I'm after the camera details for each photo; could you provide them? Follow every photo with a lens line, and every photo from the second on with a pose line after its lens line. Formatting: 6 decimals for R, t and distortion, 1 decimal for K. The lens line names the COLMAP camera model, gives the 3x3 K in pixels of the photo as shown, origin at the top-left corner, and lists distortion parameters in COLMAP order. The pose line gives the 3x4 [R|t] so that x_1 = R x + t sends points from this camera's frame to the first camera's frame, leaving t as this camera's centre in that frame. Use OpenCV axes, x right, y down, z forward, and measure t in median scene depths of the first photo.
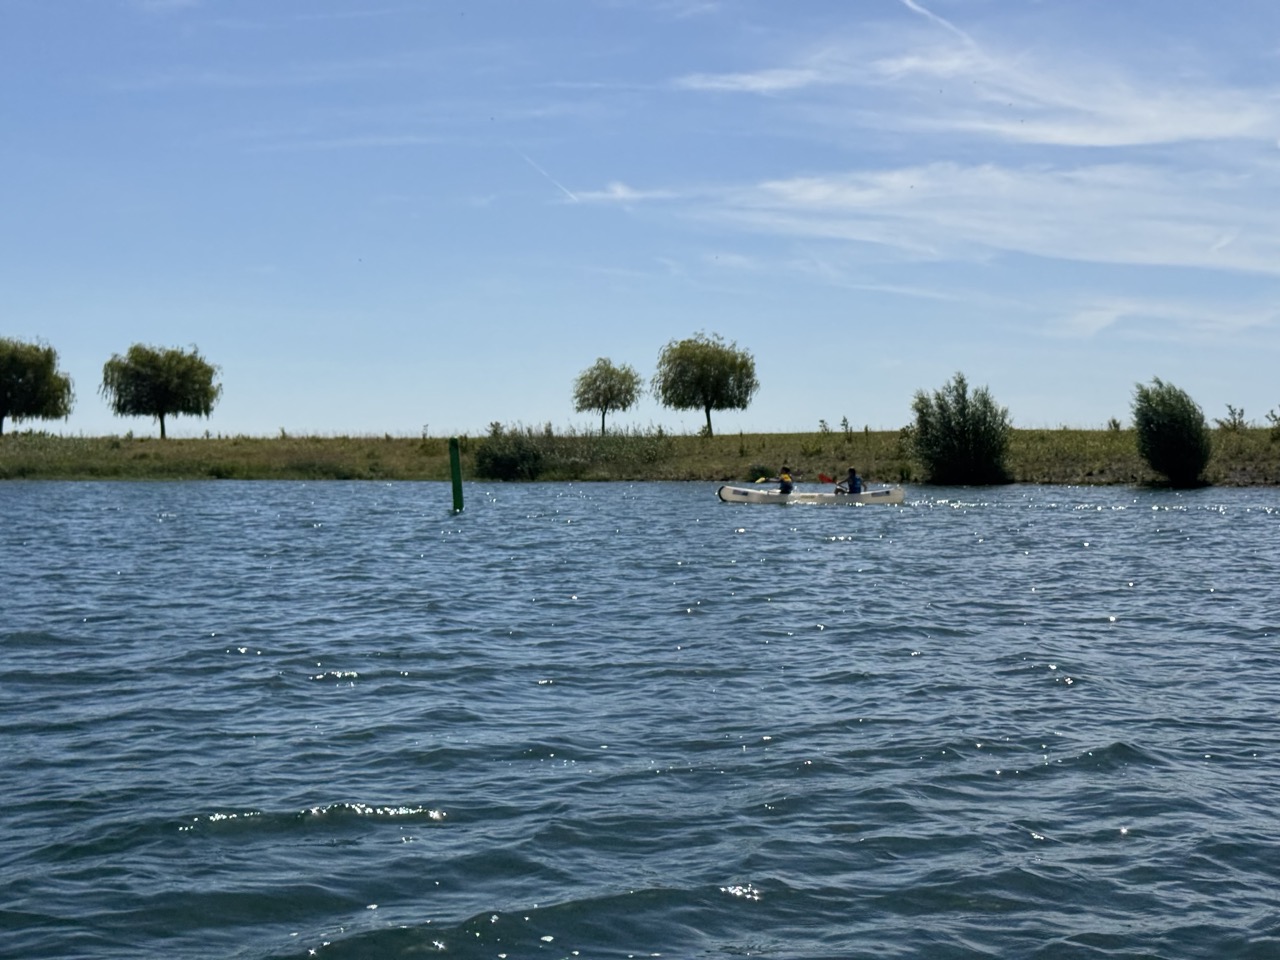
lens RADIAL K [[1818.5, 0, 645.1], [0, 1818.5, 486.6], [0, 0, 1]] dist [0.140048, 0.000000]
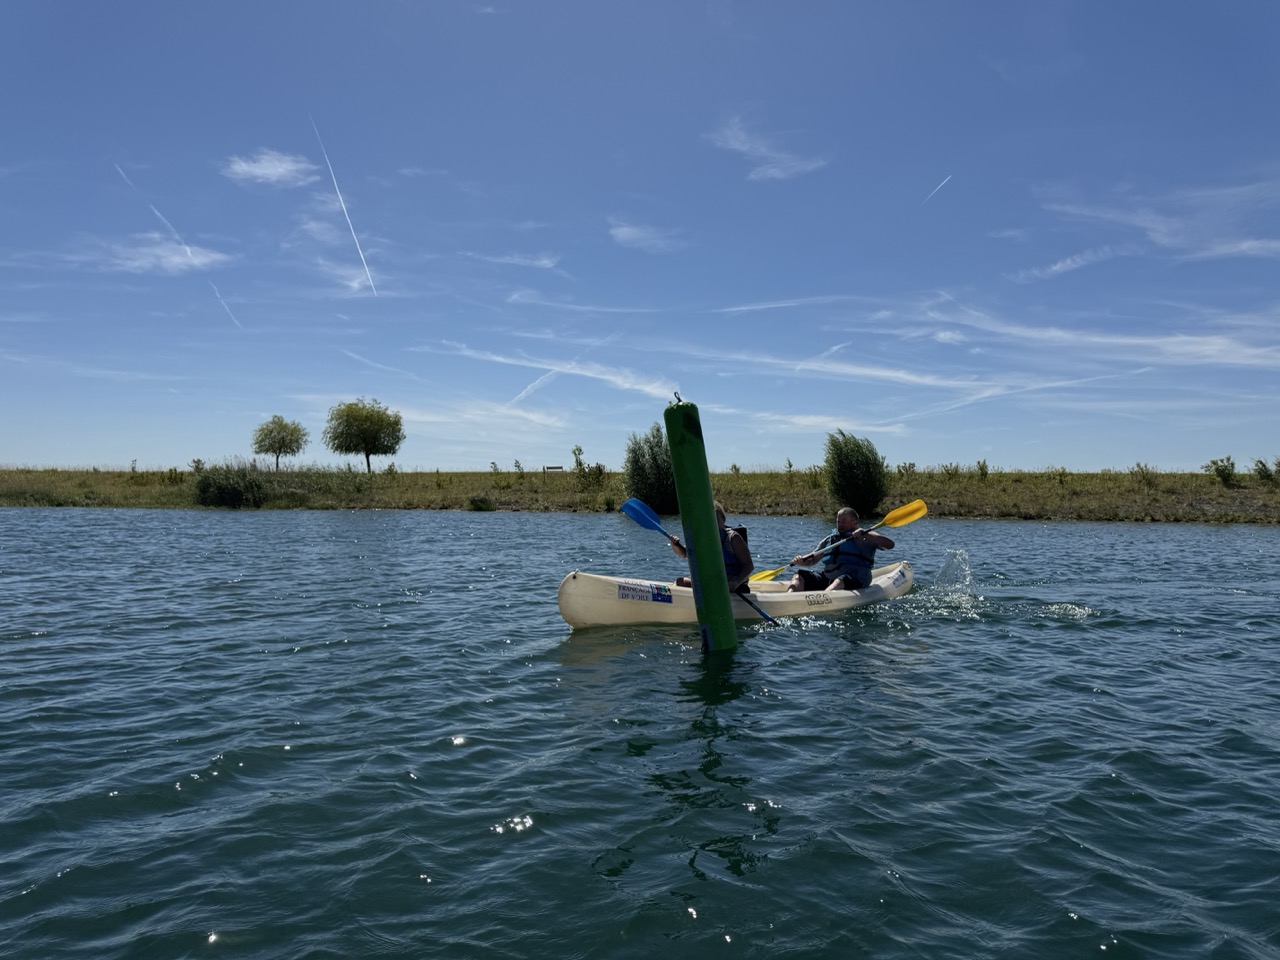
lens RADIAL K [[926.1, 0, 653.4], [0, 926.1, 484.3], [0, 0, 1]] dist [0.006468, -0.013038]
pose [[0.911255, 0.014091, 0.411601, -0.059097], [-0.003900, 0.999665, -0.025589, -0.003647], [-0.411824, 0.021712, 0.911005, 0.299407]]
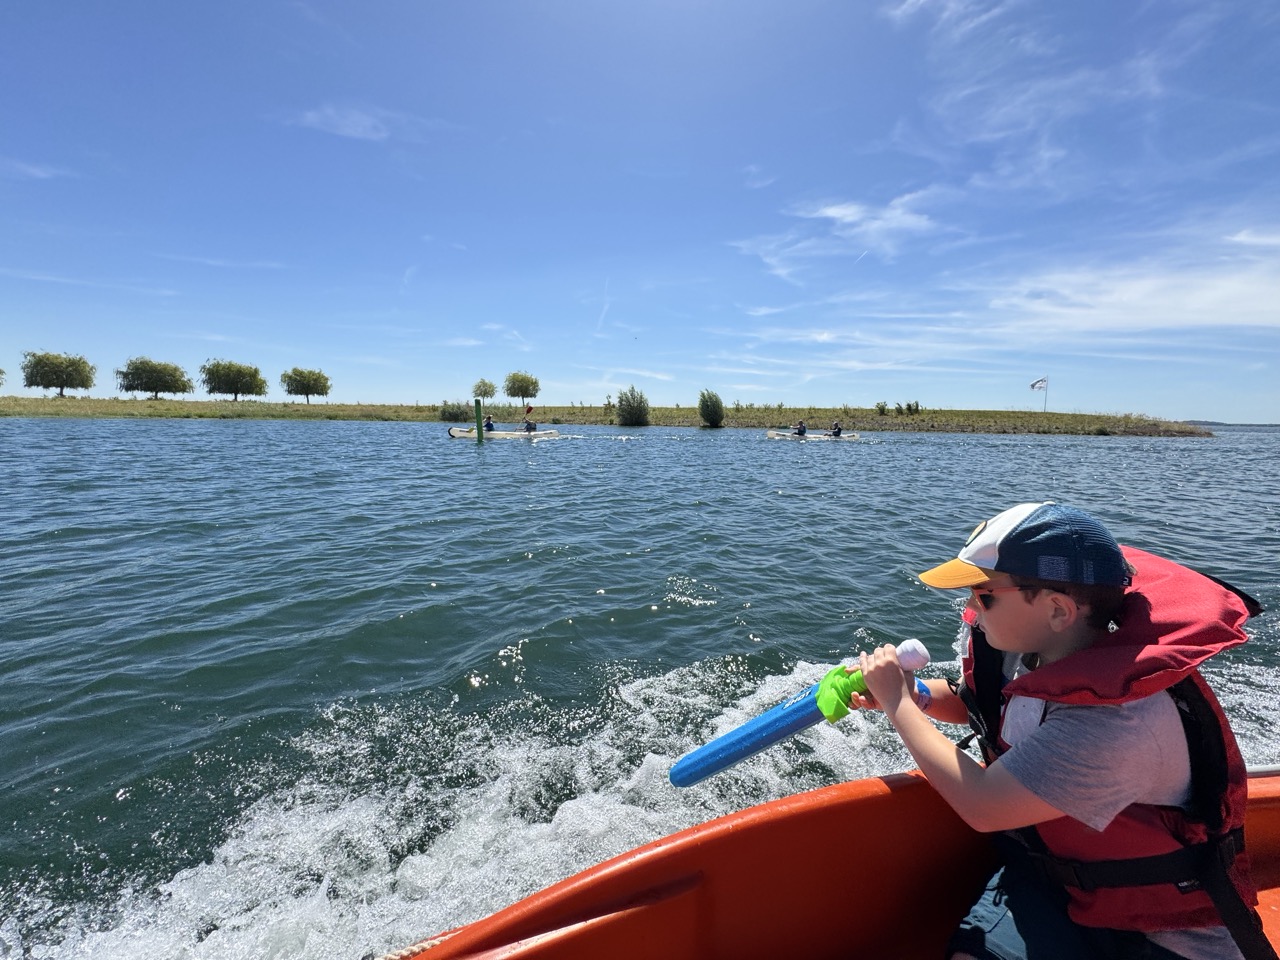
lens RADIAL K [[524.7, 0, 641.7], [0, 524.7, 480.7], [0, 0, 1]] dist [-0.002736, -0.000388]
pose [[0.955402, -0.019390, 0.294670, -0.034542], [-0.011903, 0.994503, 0.104034, -0.001194], [-0.295067, -0.102902, 0.949919, 0.158470]]
